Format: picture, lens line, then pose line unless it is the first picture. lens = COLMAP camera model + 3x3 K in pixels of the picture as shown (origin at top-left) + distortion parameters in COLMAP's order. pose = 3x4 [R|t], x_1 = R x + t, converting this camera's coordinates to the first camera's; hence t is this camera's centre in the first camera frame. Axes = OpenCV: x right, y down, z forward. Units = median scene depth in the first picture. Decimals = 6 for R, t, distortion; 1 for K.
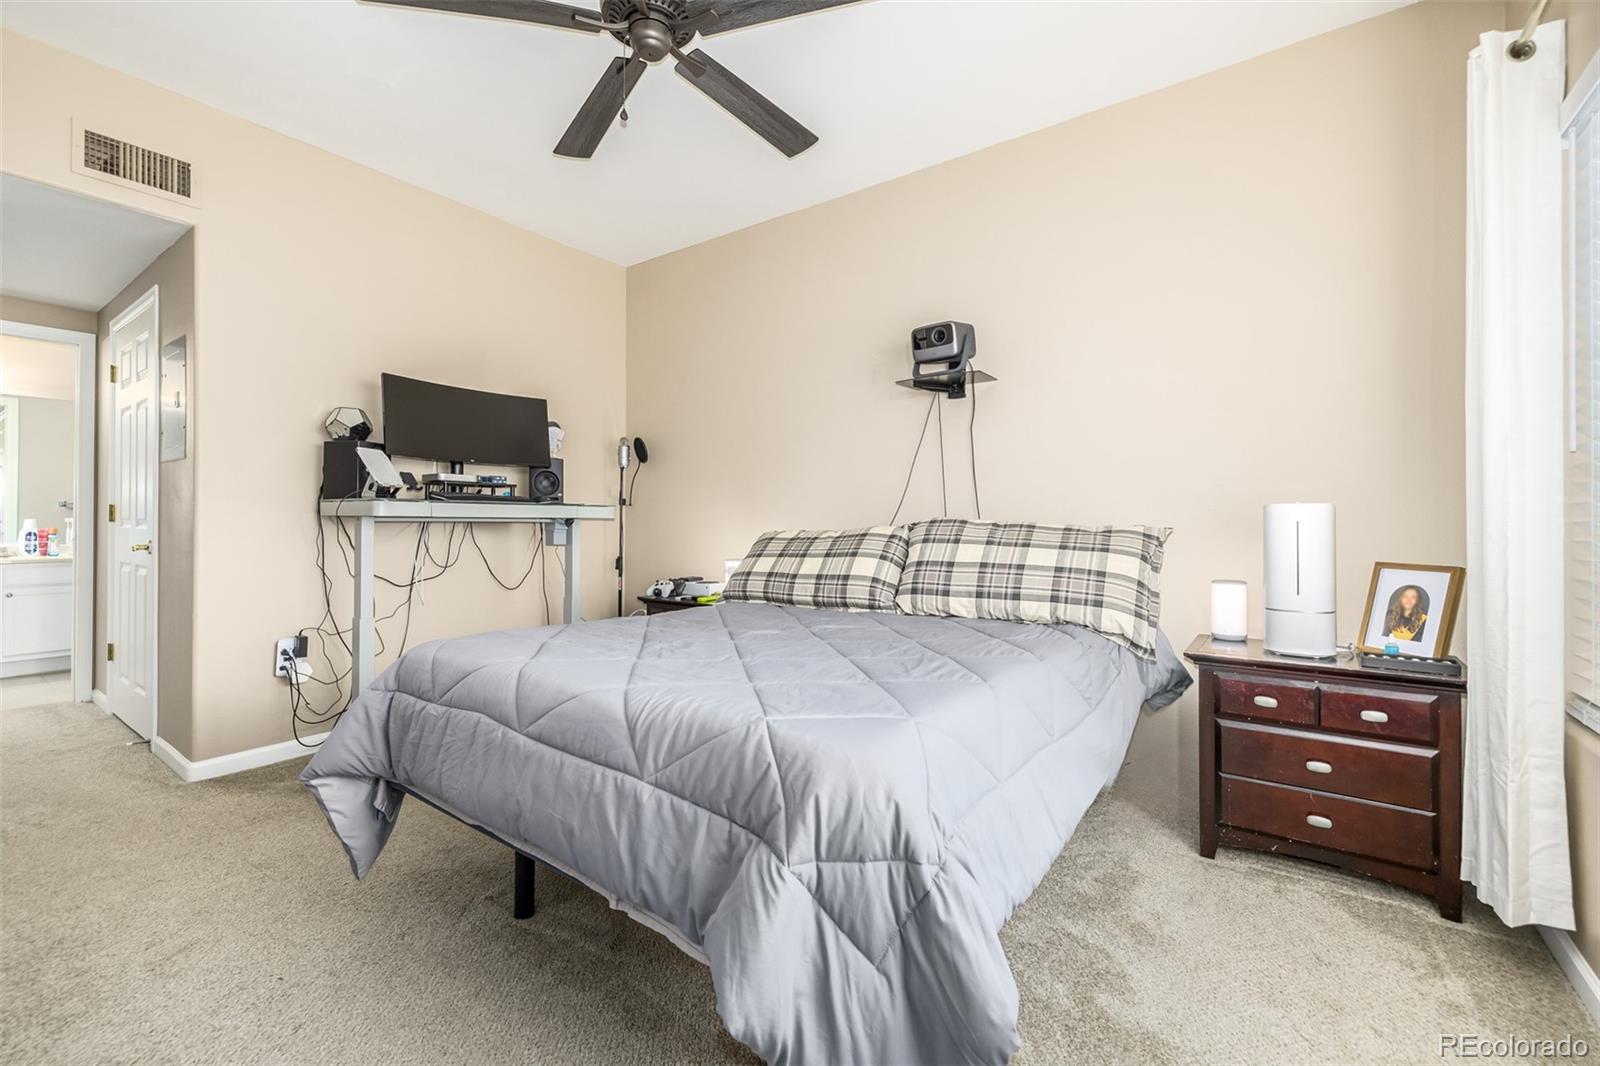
lens RADIAL K [[677.6, 0, 793.1], [0, 677.6, 517.6], [0, 0, 1]] dist [-0.001036, -0.000433]
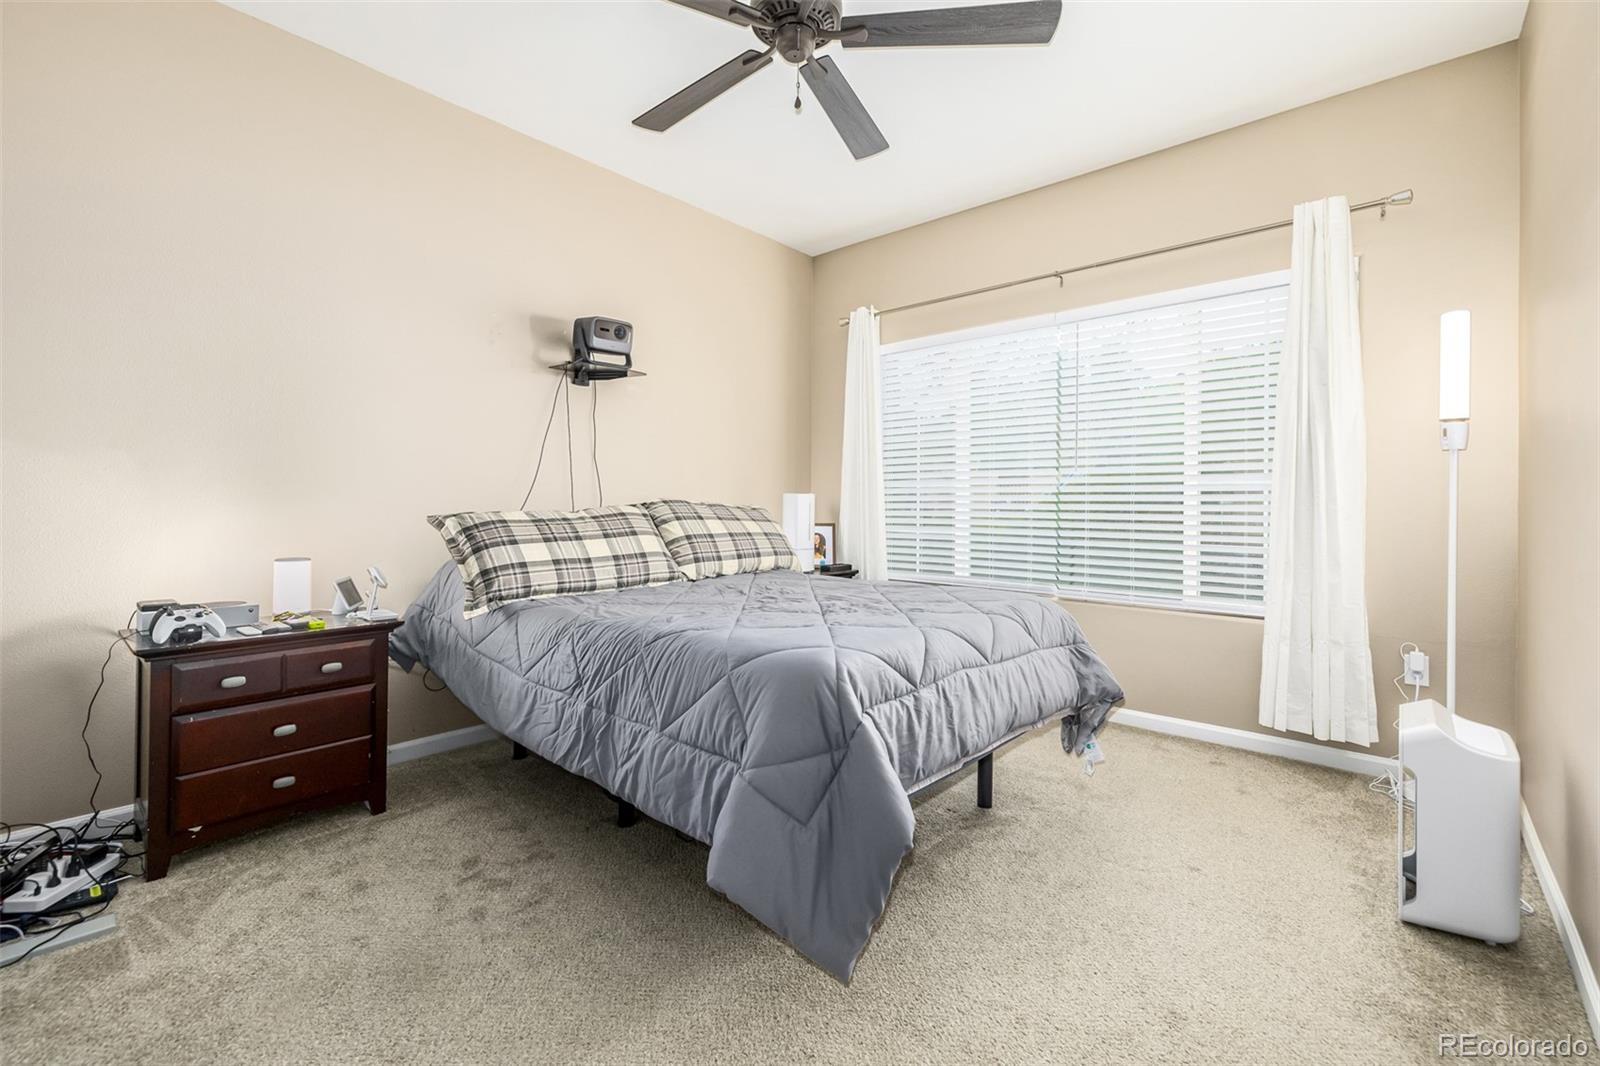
lens RADIAL K [[677.6, 0, 793.1], [0, 677.6, 517.6], [0, 0, 1]] dist [-0.001036, -0.000433]
pose [[0.094037, -0.023694, 0.995287, -0.937354], [-0.017842, 0.999516, 0.025481, -0.002978], [-0.995409, -0.020154, 0.093569, 0.651518]]
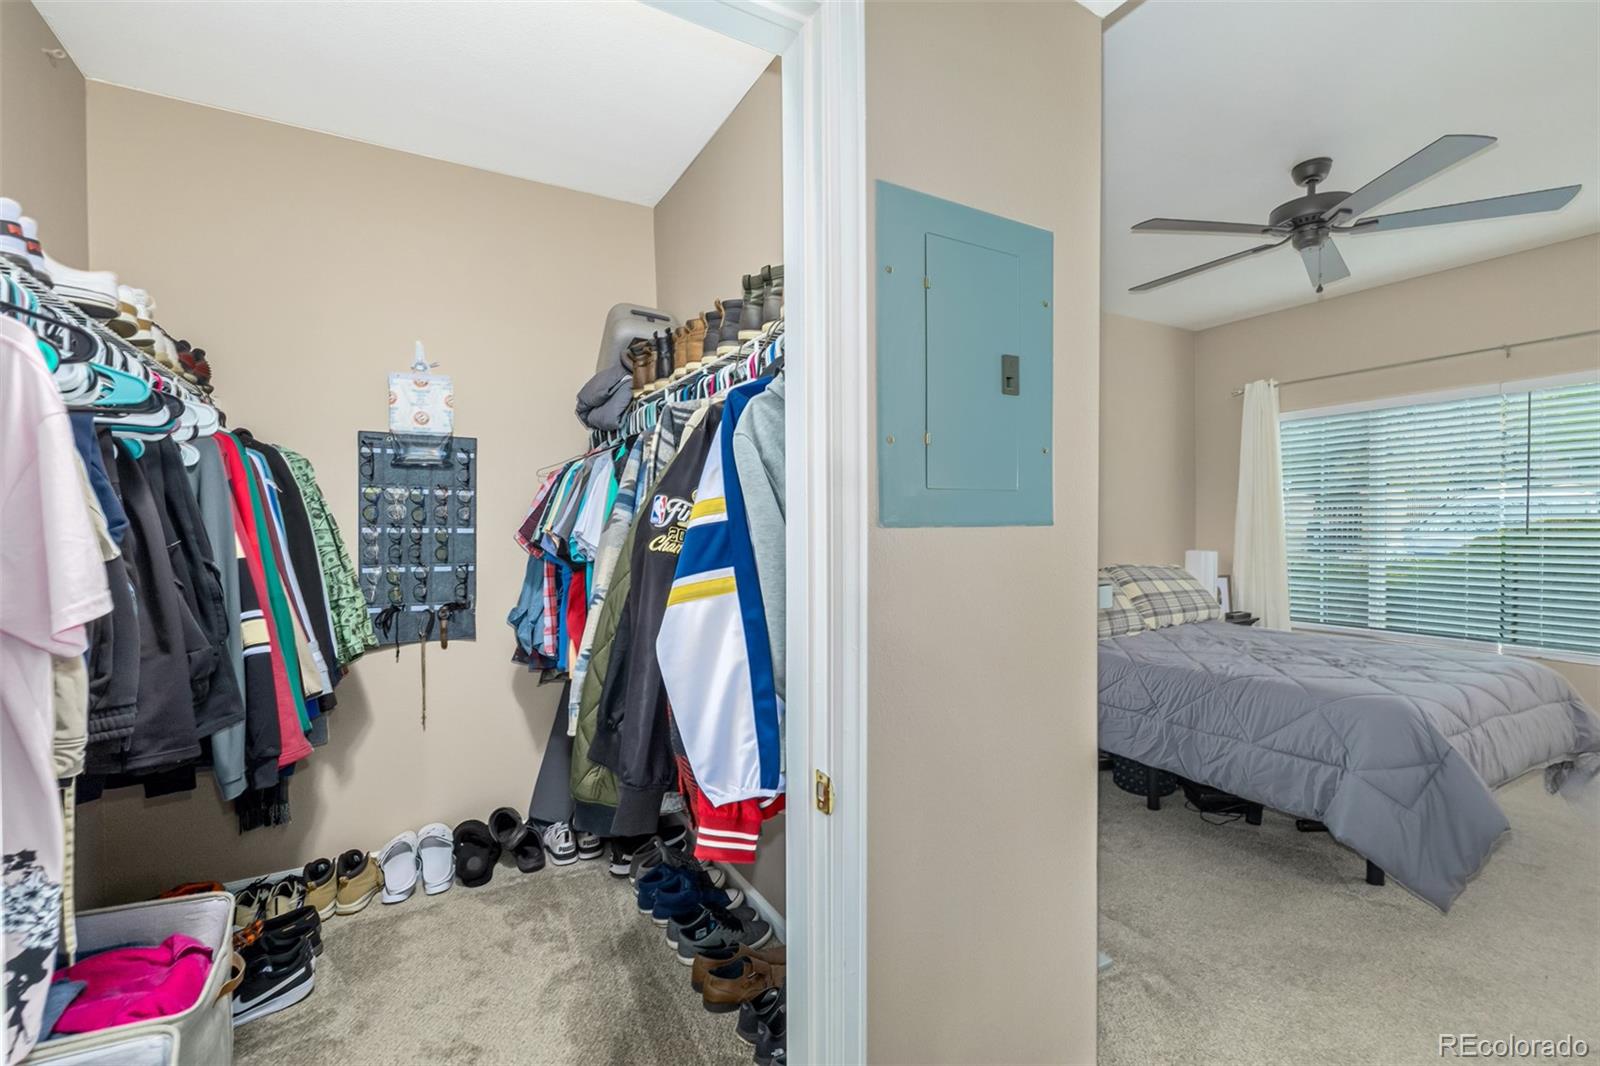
lens RADIAL K [[676.7, 0, 796.2], [0, 676.7, 552.0], [0, 0, 1]] dist [0.001571, 0.000232]
pose [[0.407028, -0.043285, 0.912390, -1.443579], [0.002794, 0.998931, 0.046144, -0.100104], [-0.913411, -0.016233, 0.406714, 1.028192]]
